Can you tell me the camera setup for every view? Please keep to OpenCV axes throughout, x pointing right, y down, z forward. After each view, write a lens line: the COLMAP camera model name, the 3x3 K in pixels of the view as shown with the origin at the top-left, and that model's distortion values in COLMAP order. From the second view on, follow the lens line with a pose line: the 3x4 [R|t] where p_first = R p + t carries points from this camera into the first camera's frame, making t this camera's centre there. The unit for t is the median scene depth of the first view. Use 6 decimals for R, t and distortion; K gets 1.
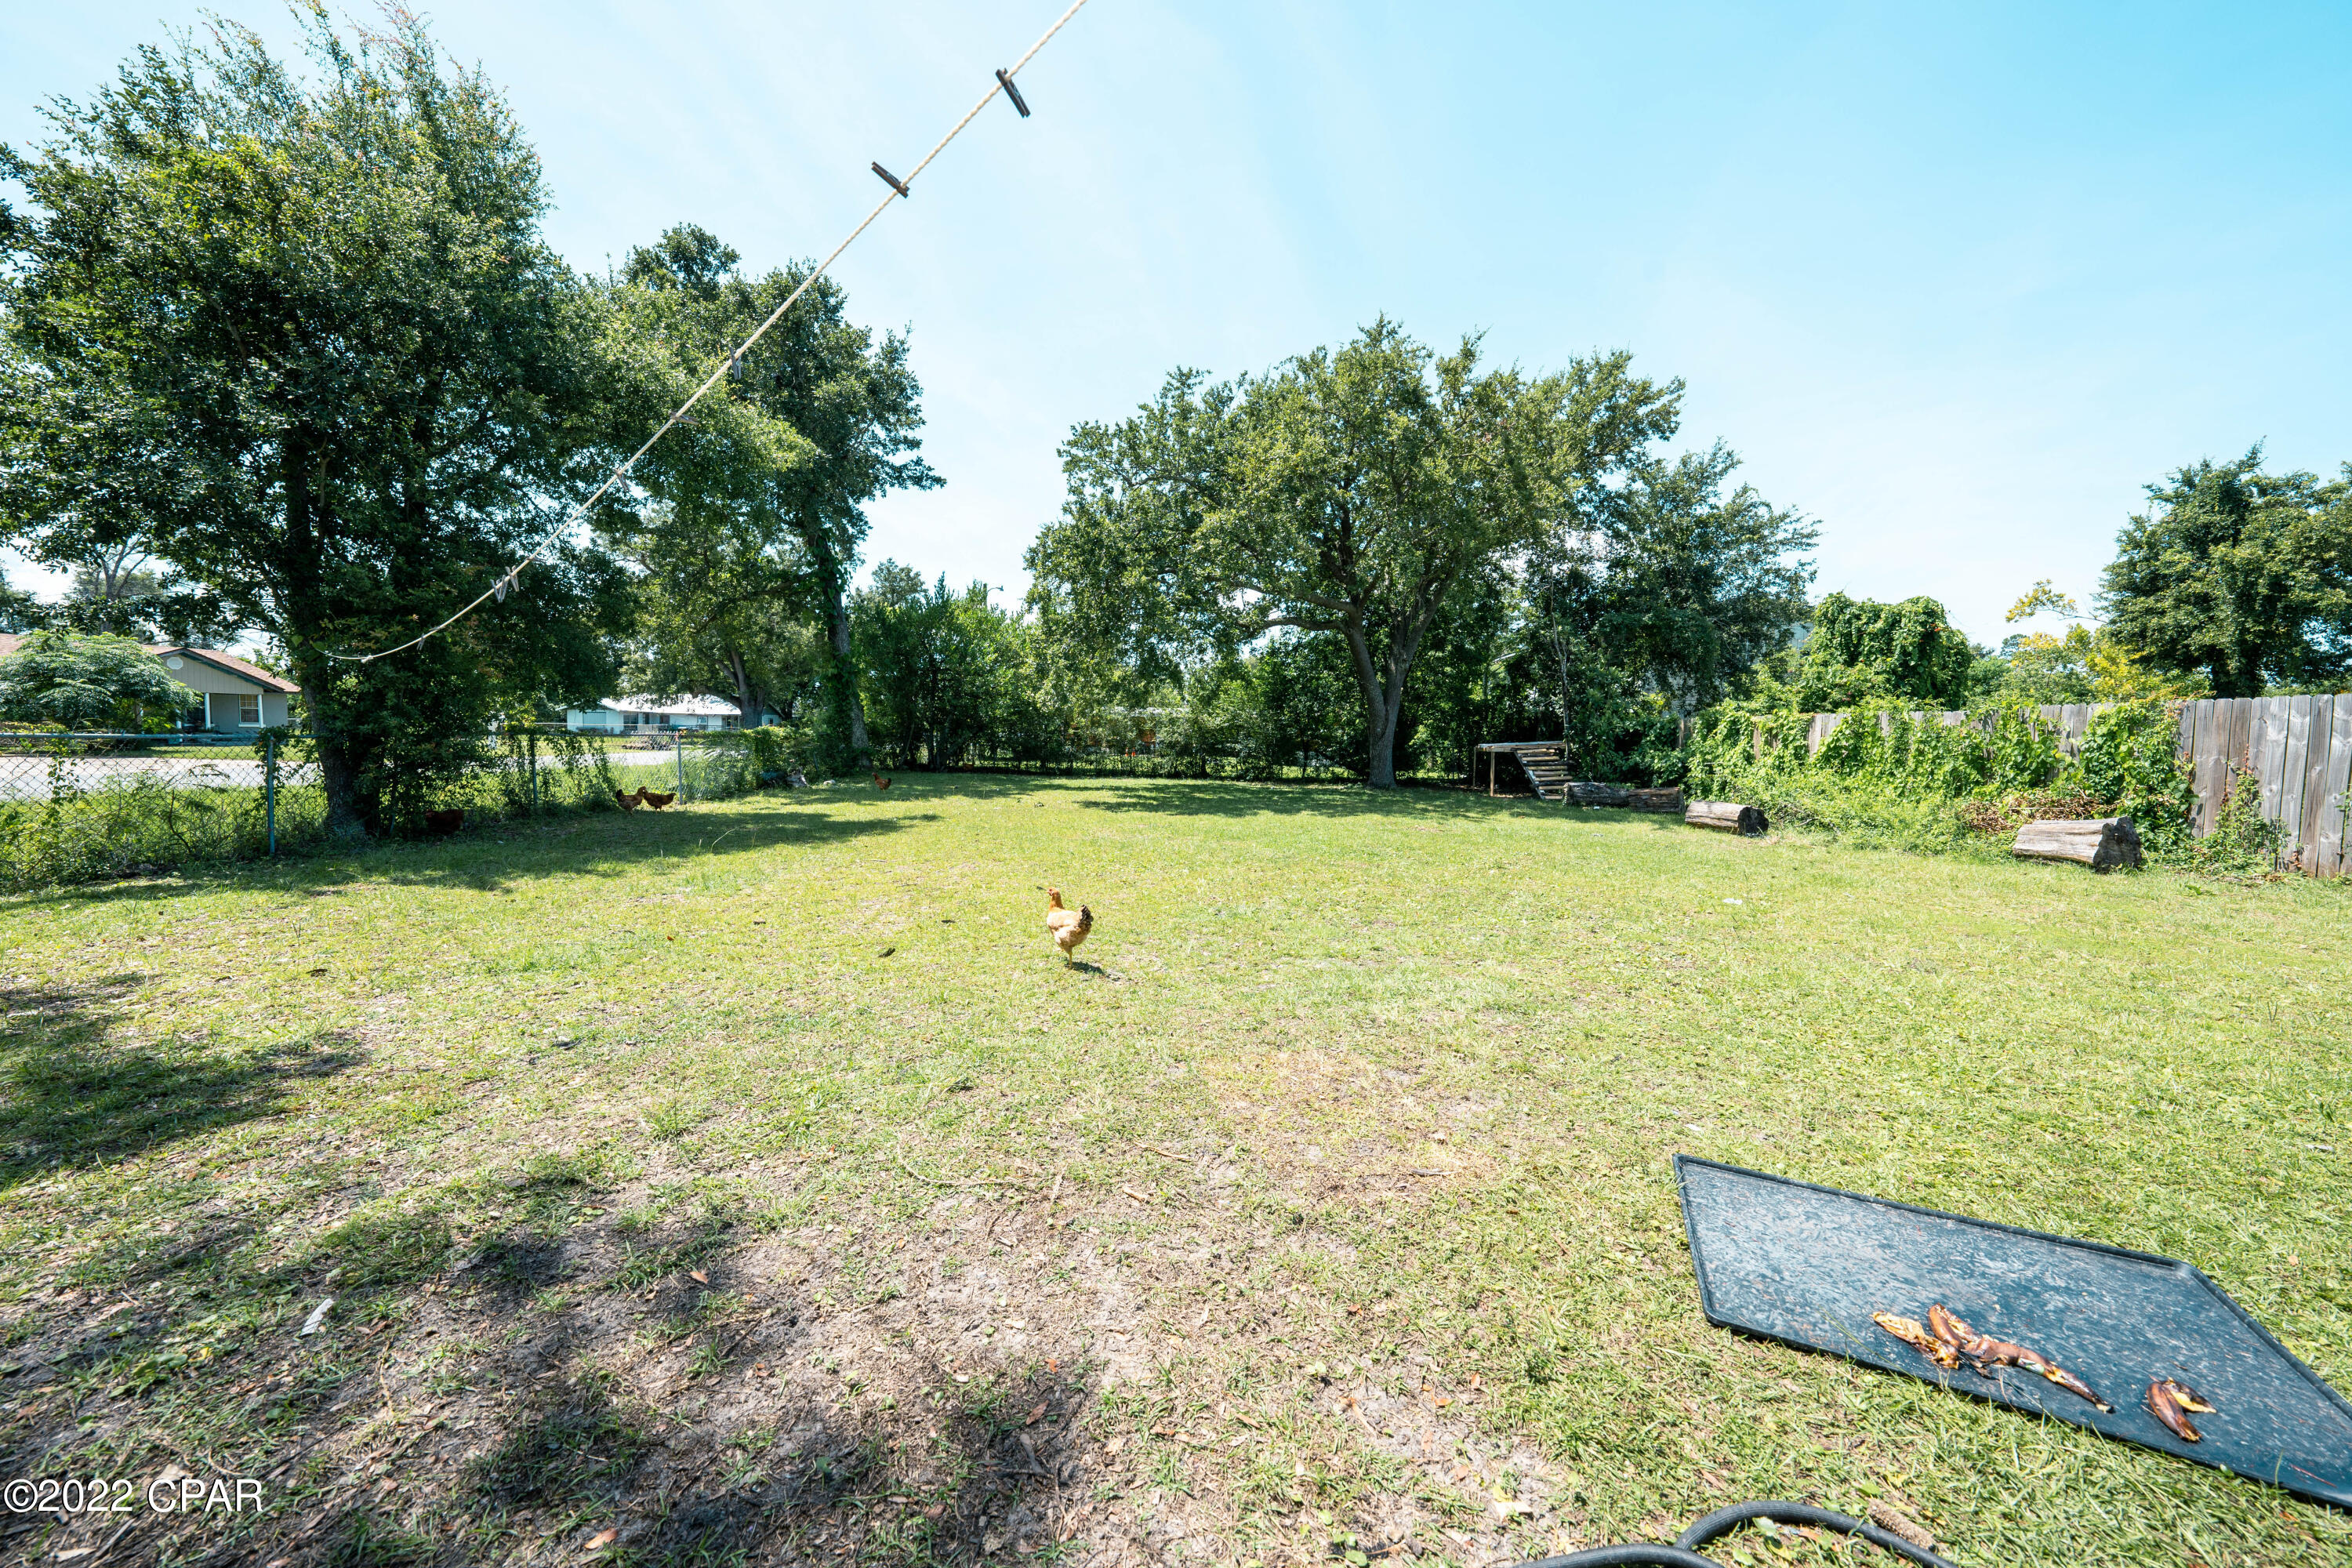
lens RADIAL K [[792.4, 0, 1146.0], [0, 792.4, 781.9], [0, 0, 1]] dist [0.000506, 0.000129]
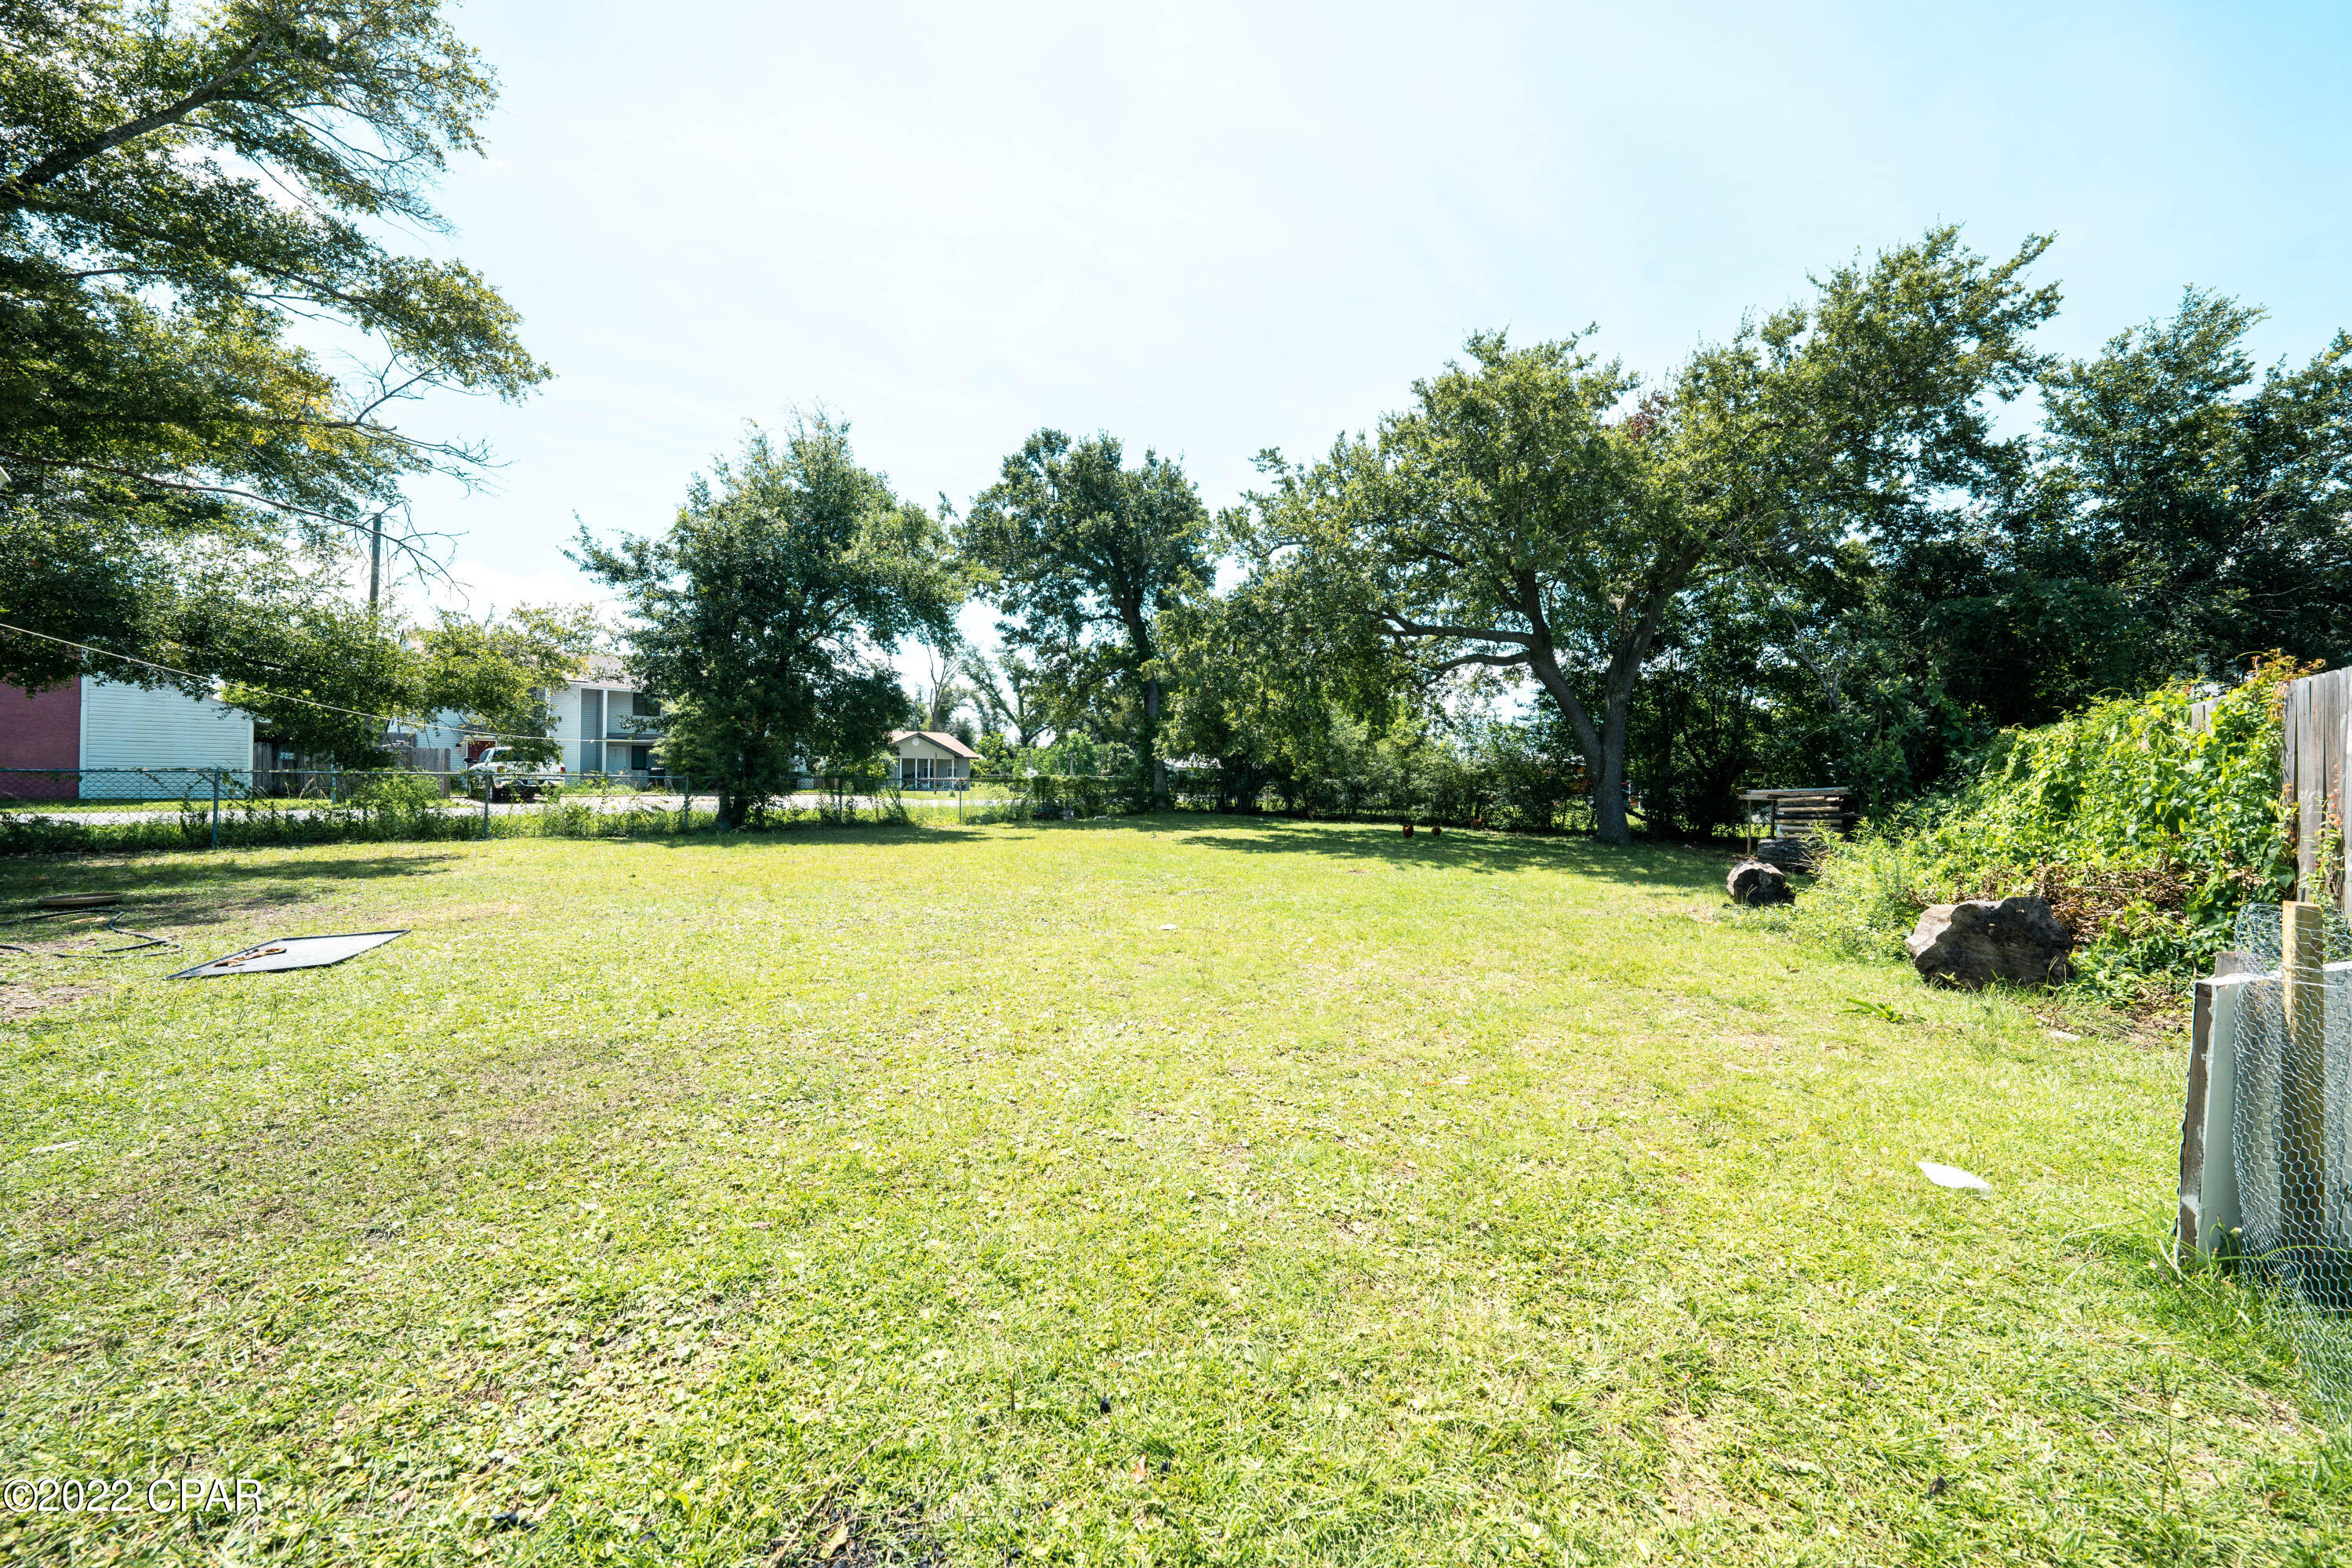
lens RADIAL K [[792.4, 0, 1146.0], [0, 792.4, 781.9], [0, 0, 1]] dist [0.000506, 0.000129]
pose [[0.763534, -0.005034, -0.645747, 0.530496], [-0.038283, 0.997858, -0.053046, 0.008510], [0.644631, 0.065224, 0.761706, 0.065288]]
